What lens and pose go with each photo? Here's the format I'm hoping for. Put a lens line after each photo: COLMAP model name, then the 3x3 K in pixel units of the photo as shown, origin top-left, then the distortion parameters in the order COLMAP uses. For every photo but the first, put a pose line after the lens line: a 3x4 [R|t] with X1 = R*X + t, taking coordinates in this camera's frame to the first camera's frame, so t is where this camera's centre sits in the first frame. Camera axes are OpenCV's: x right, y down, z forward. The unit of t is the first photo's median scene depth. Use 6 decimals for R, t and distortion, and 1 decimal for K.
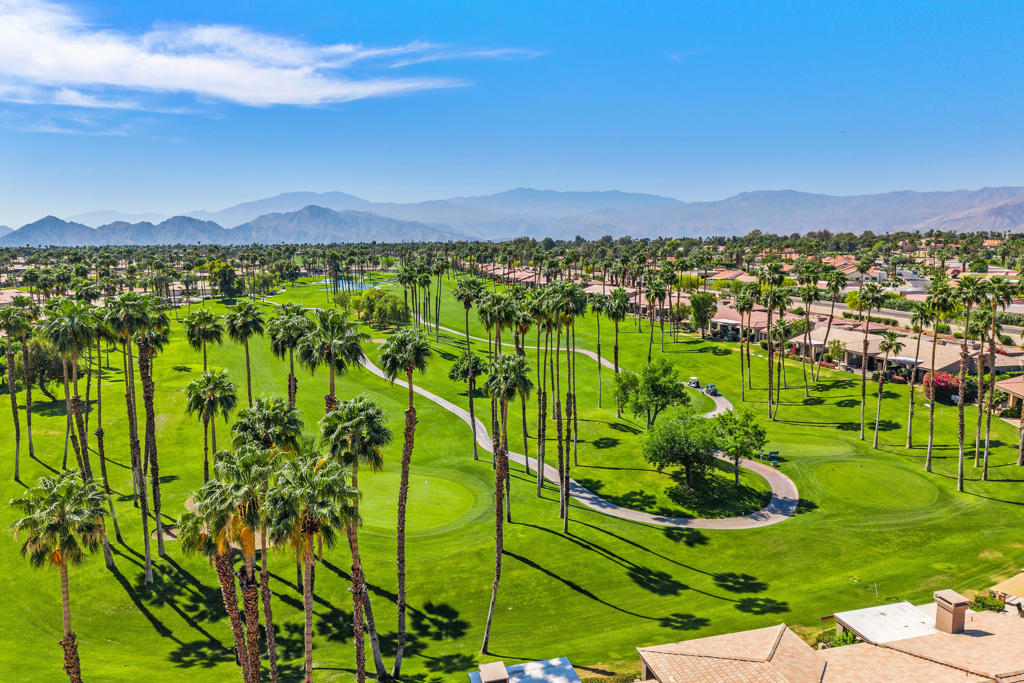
lens RADIAL K [[686.2, 0, 512.0], [0, 686.2, 341.5], [0, 0, 1]] dist [0.009389, -0.004984]
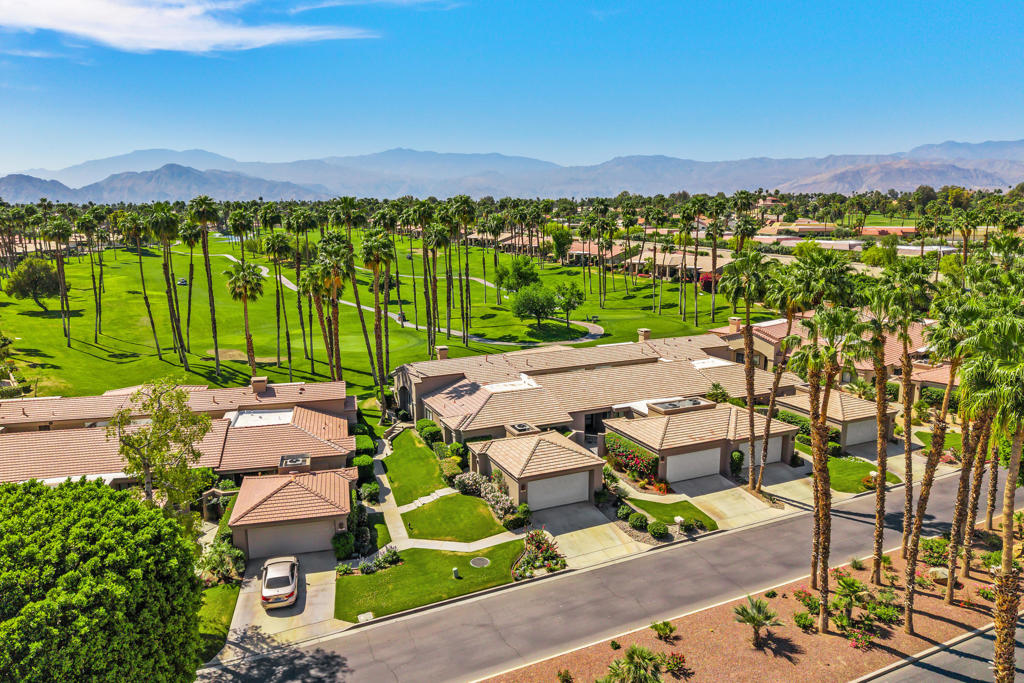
lens RADIAL K [[686.2, 0, 512.0], [0, 686.2, 341.5], [0, 0, 1]] dist [0.009389, -0.004984]
pose [[0.985241, -0.031702, 0.168213, -0.034026], [0.022855, 0.998264, 0.054275, 0.065605], [-0.169642, -0.049629, 0.984255, -0.253437]]
